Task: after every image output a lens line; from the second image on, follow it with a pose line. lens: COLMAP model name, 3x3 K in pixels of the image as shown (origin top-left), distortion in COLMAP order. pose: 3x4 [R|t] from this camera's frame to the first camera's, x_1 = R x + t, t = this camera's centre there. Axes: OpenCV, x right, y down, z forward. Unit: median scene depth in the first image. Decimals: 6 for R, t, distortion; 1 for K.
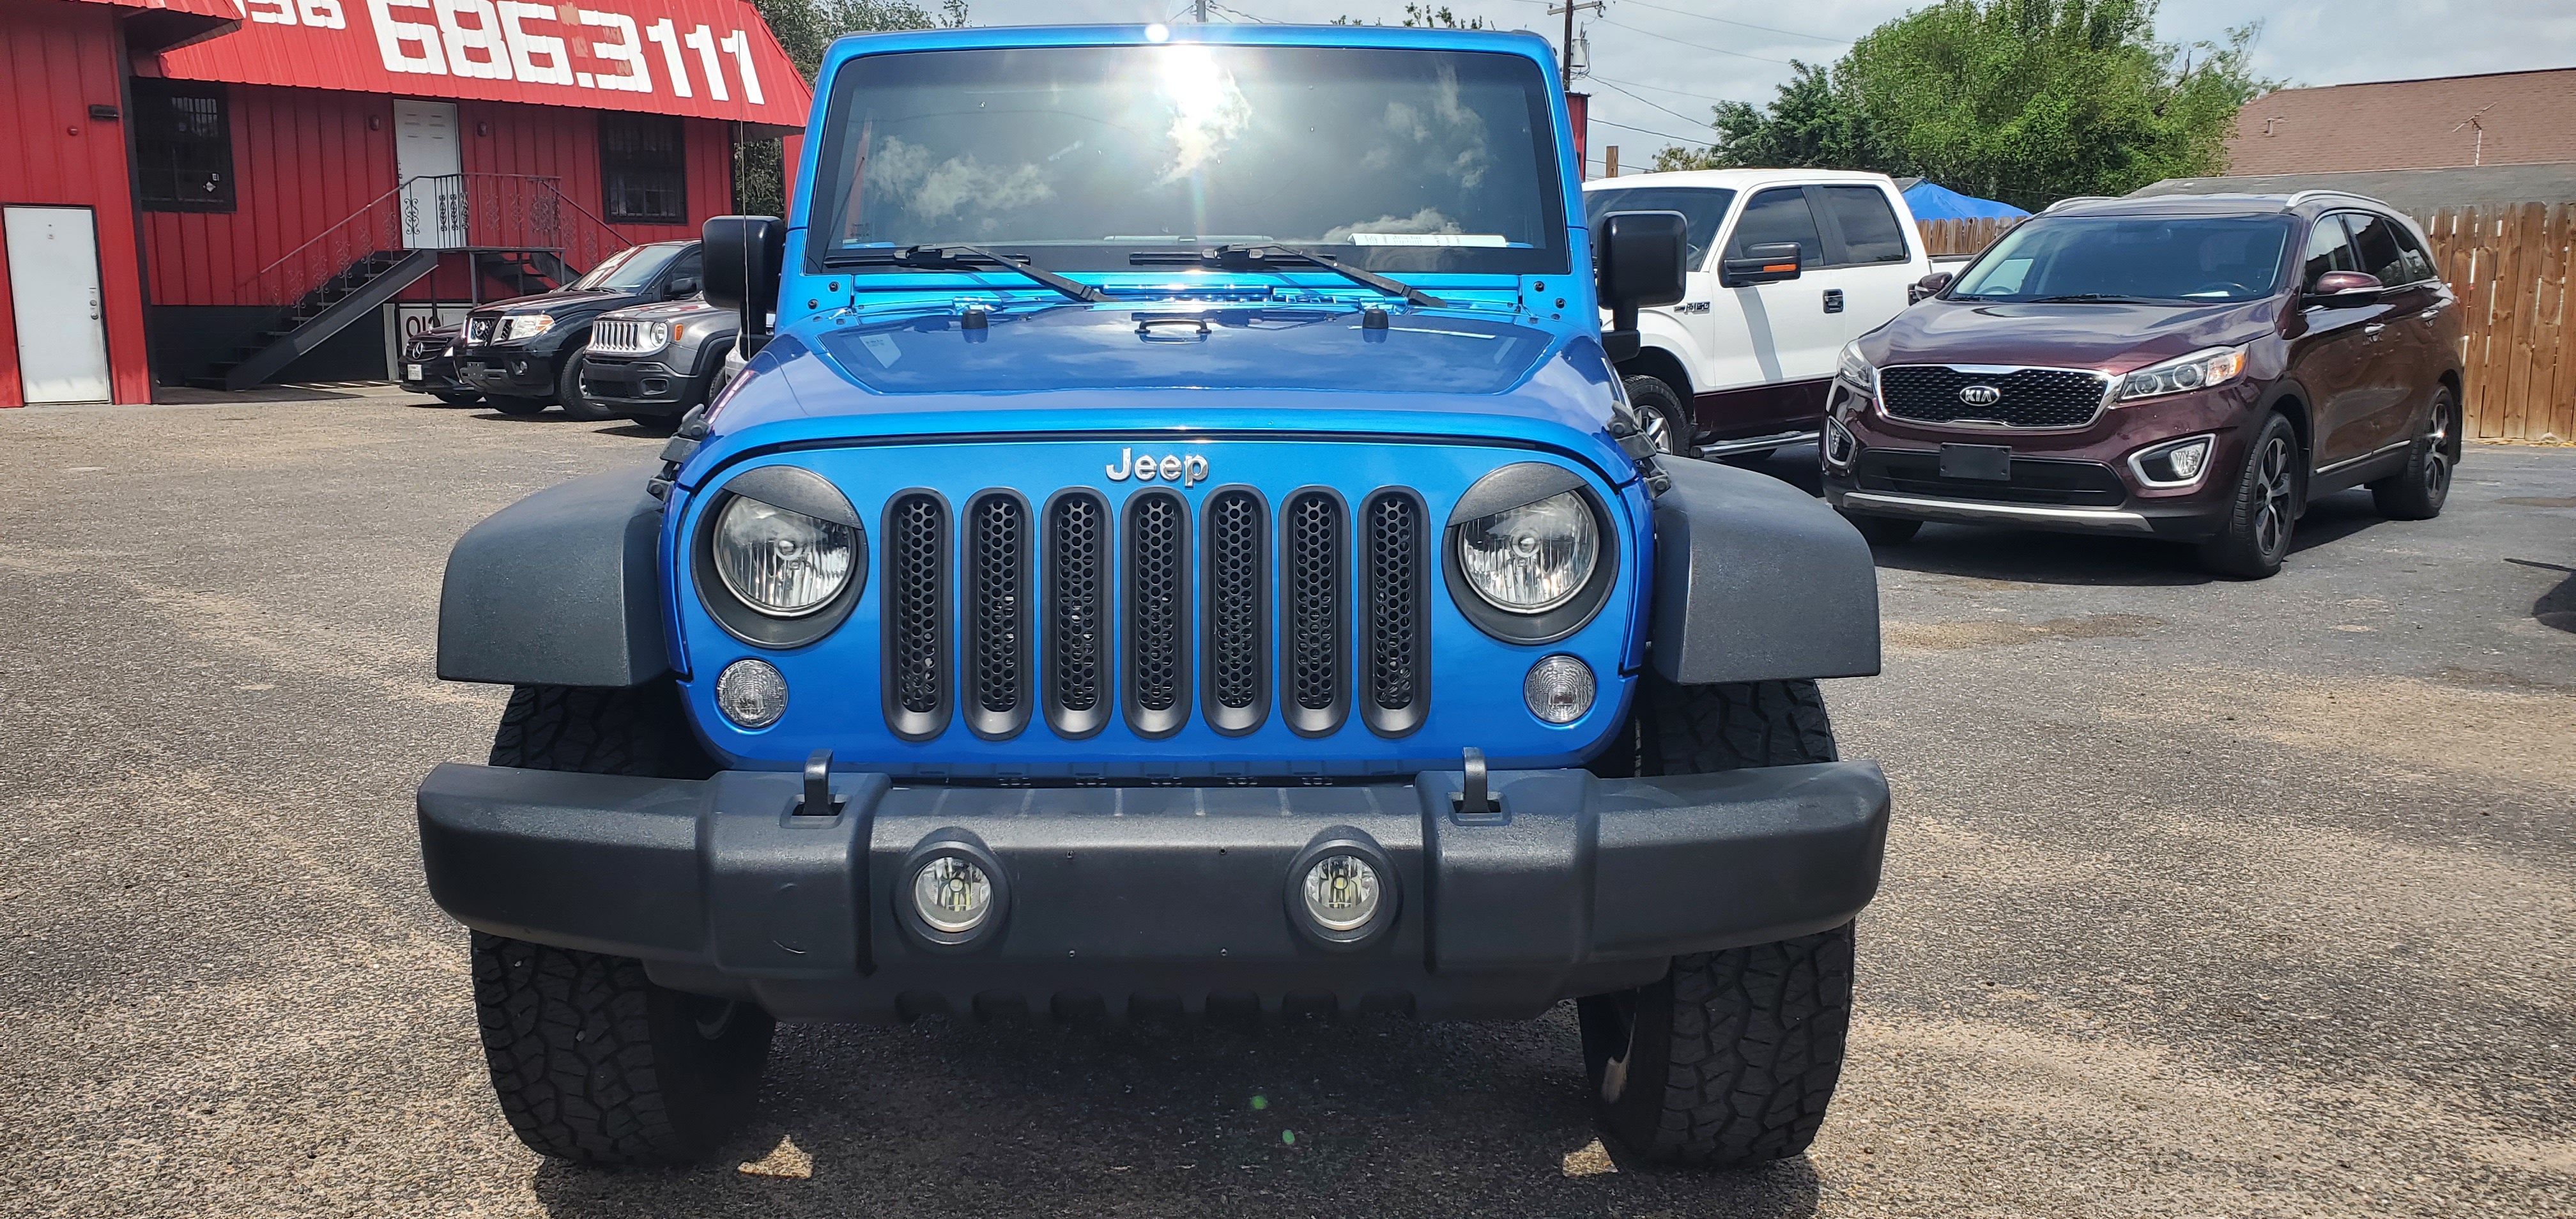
lens RADIAL K [[2022.8, 0, 1232.0], [0, 2022.8, 599.7], [0, 0, 1]] dist [0.019048, -0.007990]
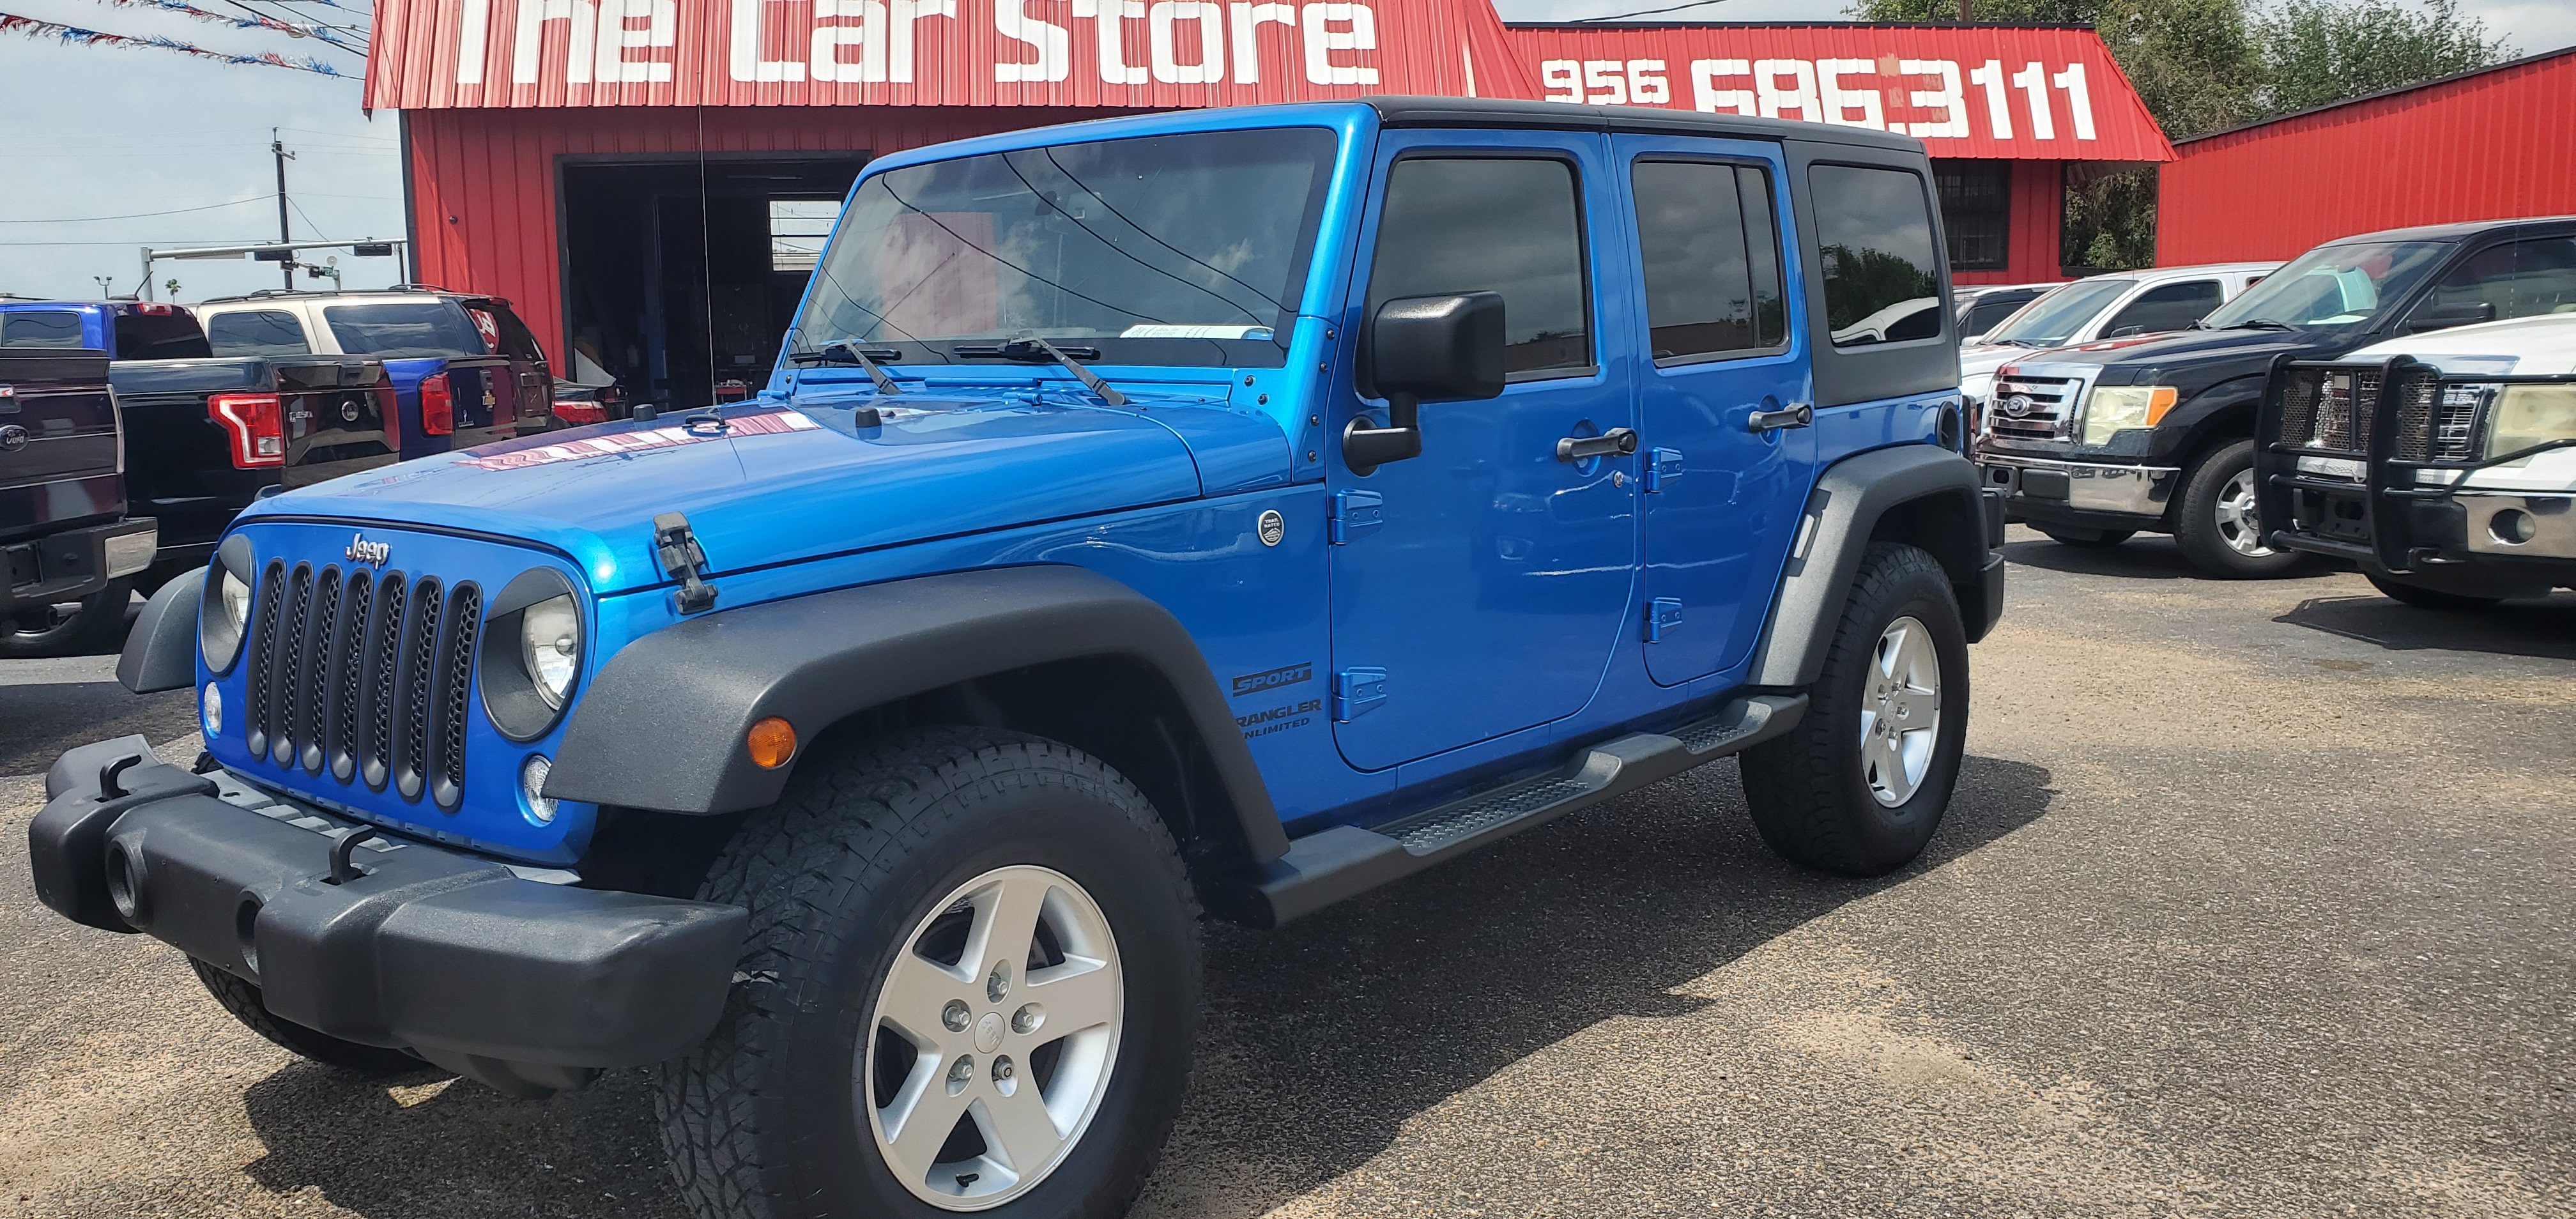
lens RADIAL K [[2022.8, 0, 1232.0], [0, 2022.8, 599.7], [0, 0, 1]] dist [0.019048, -0.007990]
pose [[0.760274, 0.072391, -0.645556, 0.325310], [-0.085997, 0.996241, 0.010436, -0.027502], [0.643885, 0.047582, 0.763641, 0.127063]]
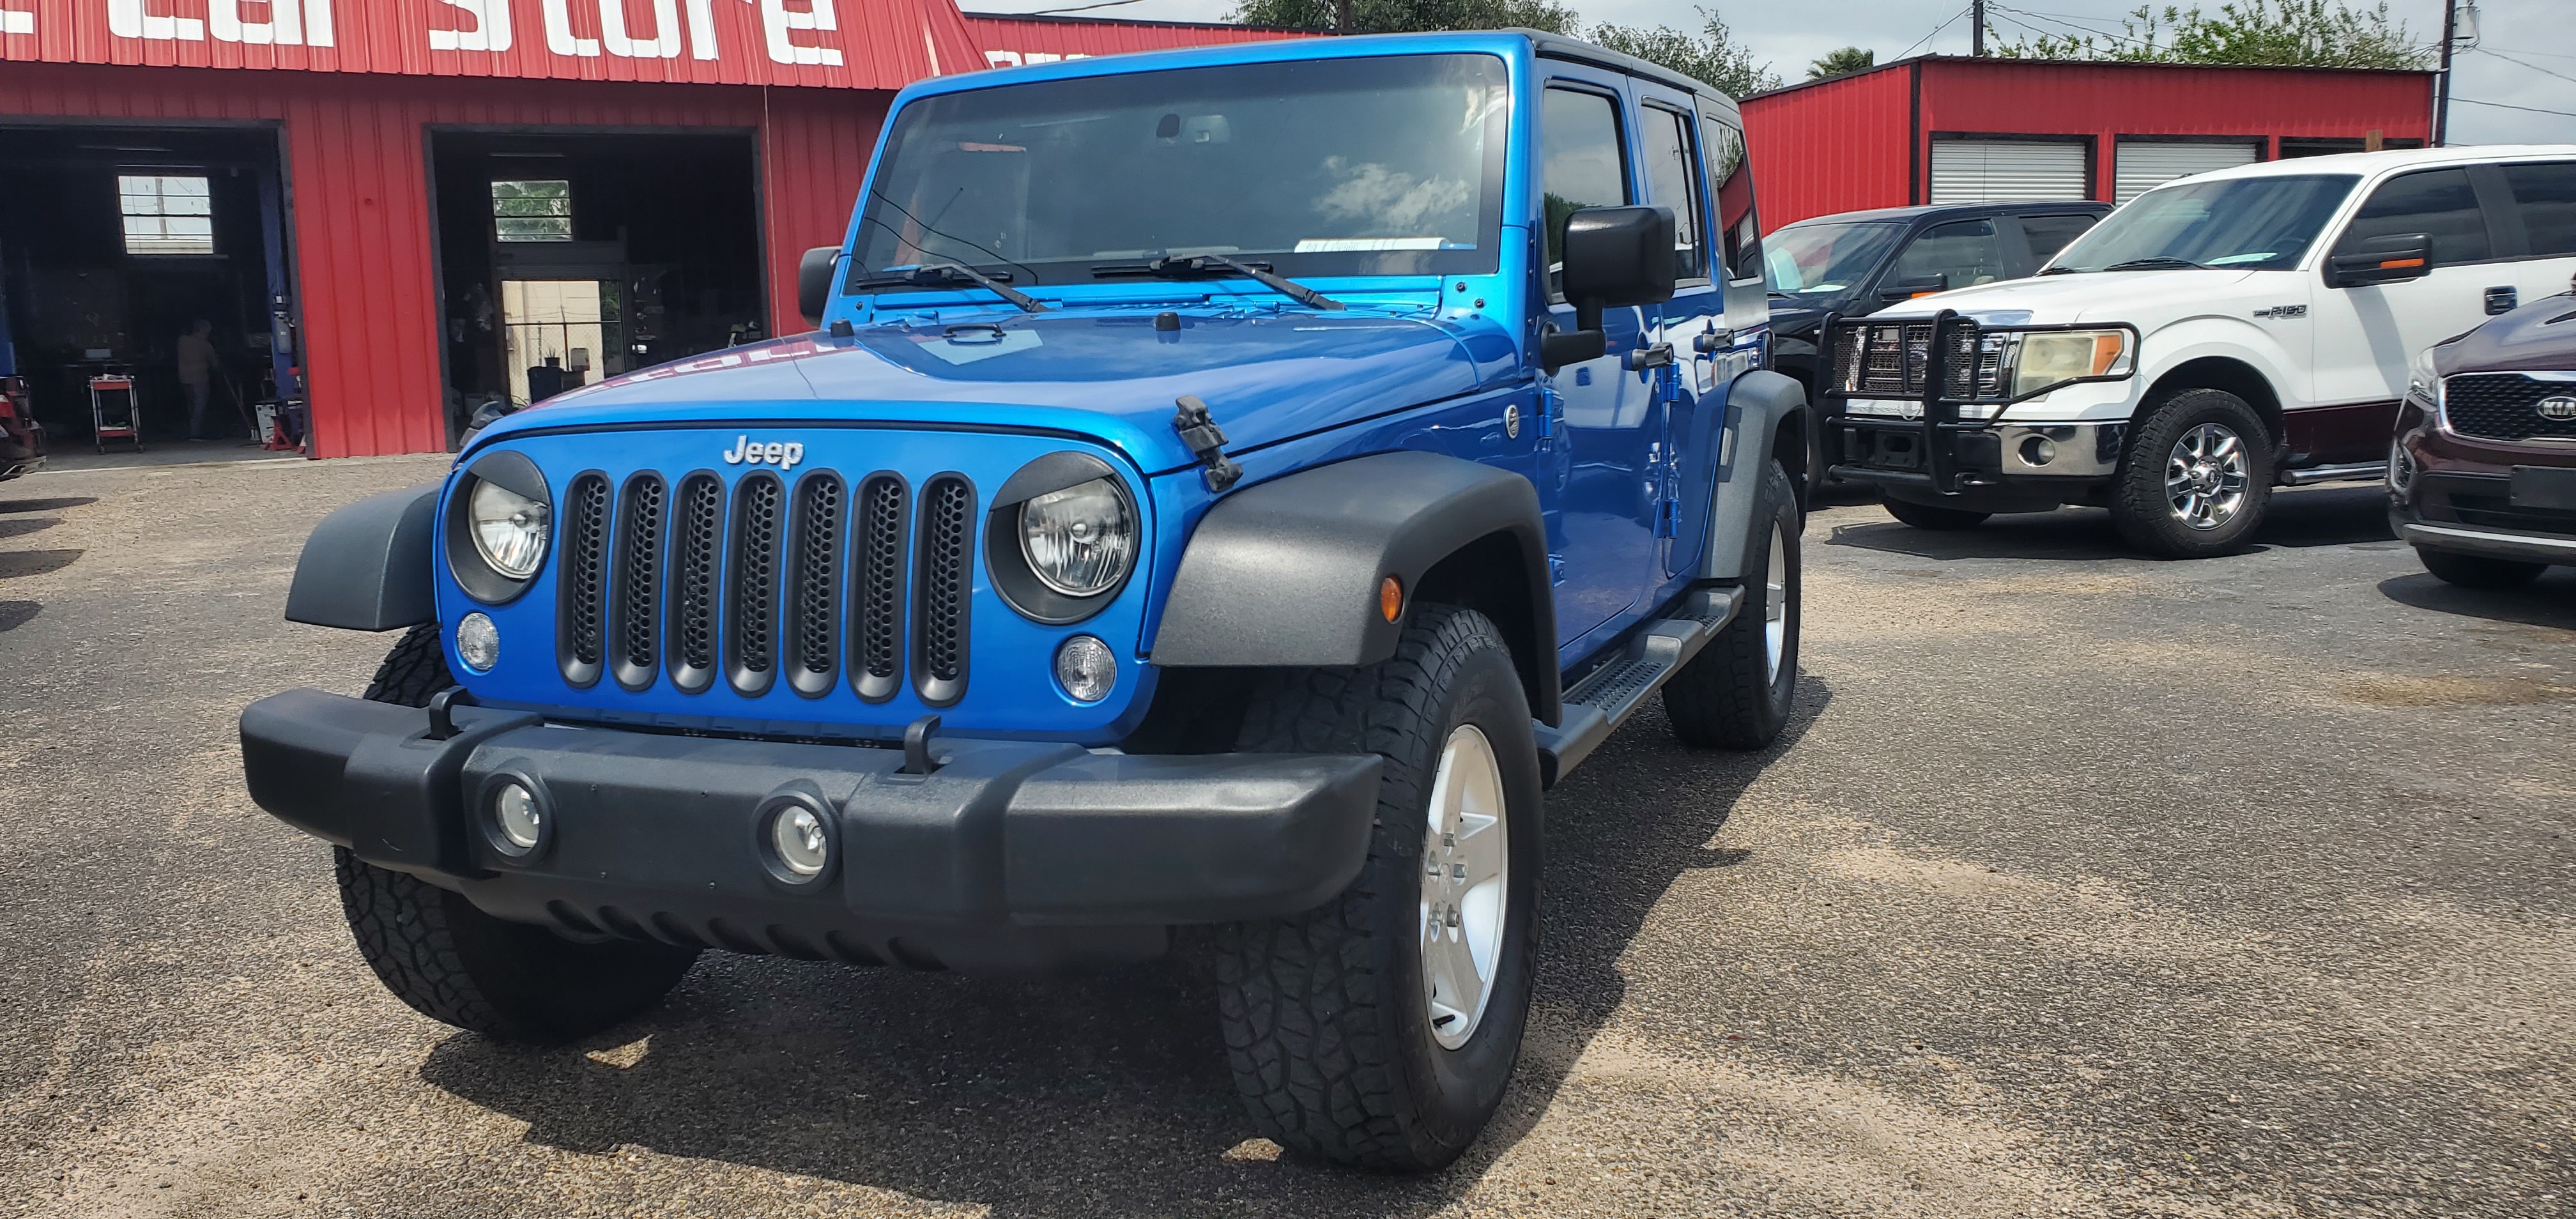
lens RADIAL K [[2022.8, 0, 1232.0], [0, 2022.8, 599.7], [0, 0, 1]] dist [0.019048, -0.007990]
pose [[0.922503, 0.031846, -0.384673, 0.188210], [-0.037329, 0.999280, -0.006794, 0.004055], [0.384180, 0.020627, 0.923028, 0.019167]]
